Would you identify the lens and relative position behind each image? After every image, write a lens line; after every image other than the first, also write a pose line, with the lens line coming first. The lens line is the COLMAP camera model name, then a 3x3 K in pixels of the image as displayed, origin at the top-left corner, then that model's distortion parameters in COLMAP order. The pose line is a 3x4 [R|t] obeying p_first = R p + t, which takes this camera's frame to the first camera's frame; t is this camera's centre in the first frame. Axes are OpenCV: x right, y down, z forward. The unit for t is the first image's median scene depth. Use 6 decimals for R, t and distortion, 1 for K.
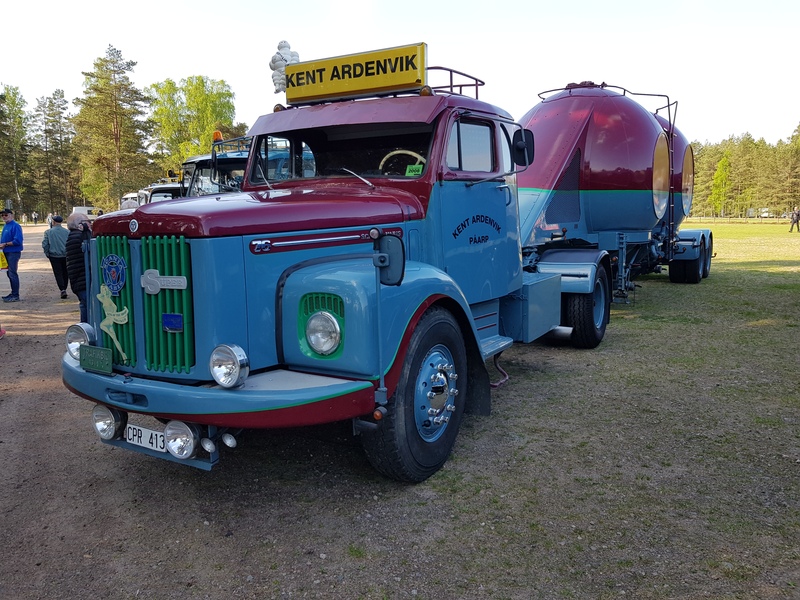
lens RADIAL K [[643.1, 0, 393.2], [0, 643.1, 284.3], [0, 0, 1]] dist [0.013900, -0.018391]
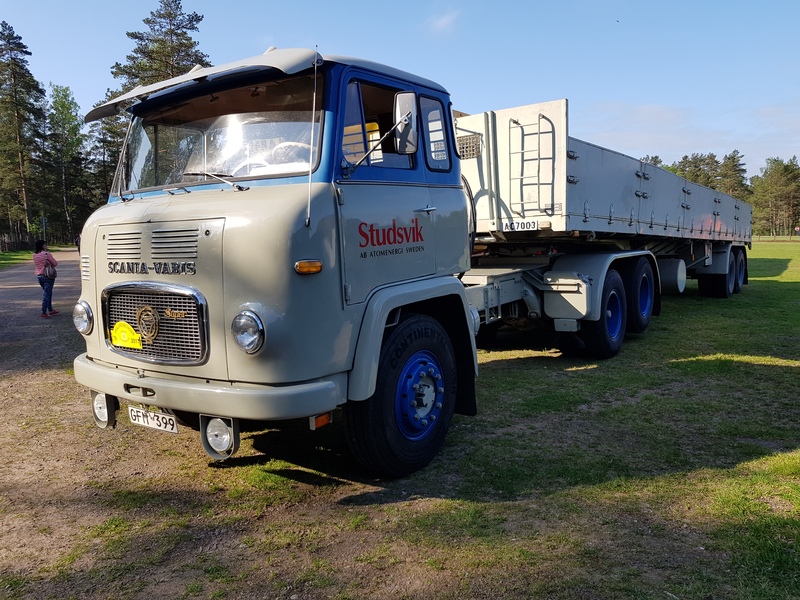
lens RADIAL K [[643.1, 0, 399.8], [0, 643.1, 295.6], [0, 0, 1]] dist [0.013900, -0.018391]
pose [[0.996472, 0.002451, -0.083894, -0.128003], [-0.003929, 0.999840, -0.017459, -0.031555], [0.083838, 0.017727, 0.996322, 0.333632]]
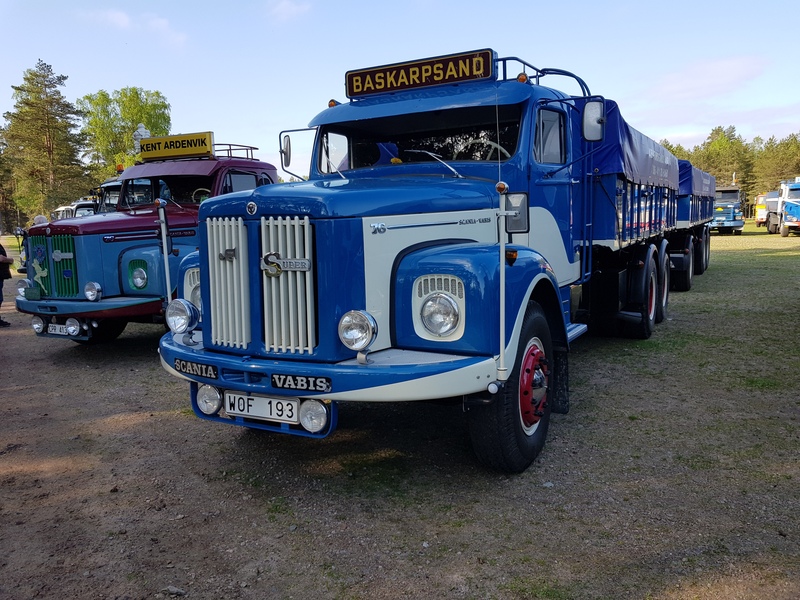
lens RADIAL K [[643.1, 0, 402.5], [0, 643.1, 300.4], [0, 0, 1]] dist [0.013900, -0.018391]
pose [[0.995849, -0.025586, 0.087355, 0.033486], [0.024298, 0.999580, 0.015772, 0.007860], [-0.087722, -0.013584, 0.996052, -0.072205]]
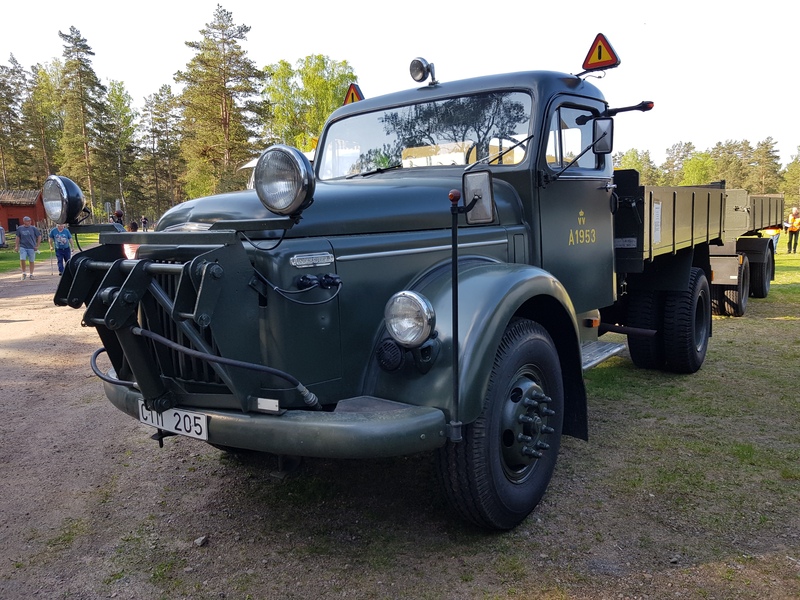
lens RADIAL K [[643.1, 0, 398.3], [0, 643.1, 306.2], [0, 0, 1]] dist [0.013900, -0.018391]
pose [[0.990199, 0.019031, -0.138362, -0.101058], [-0.016066, 0.999617, 0.022514, -0.020343], [0.138737, -0.020070, 0.990126, 0.232071]]
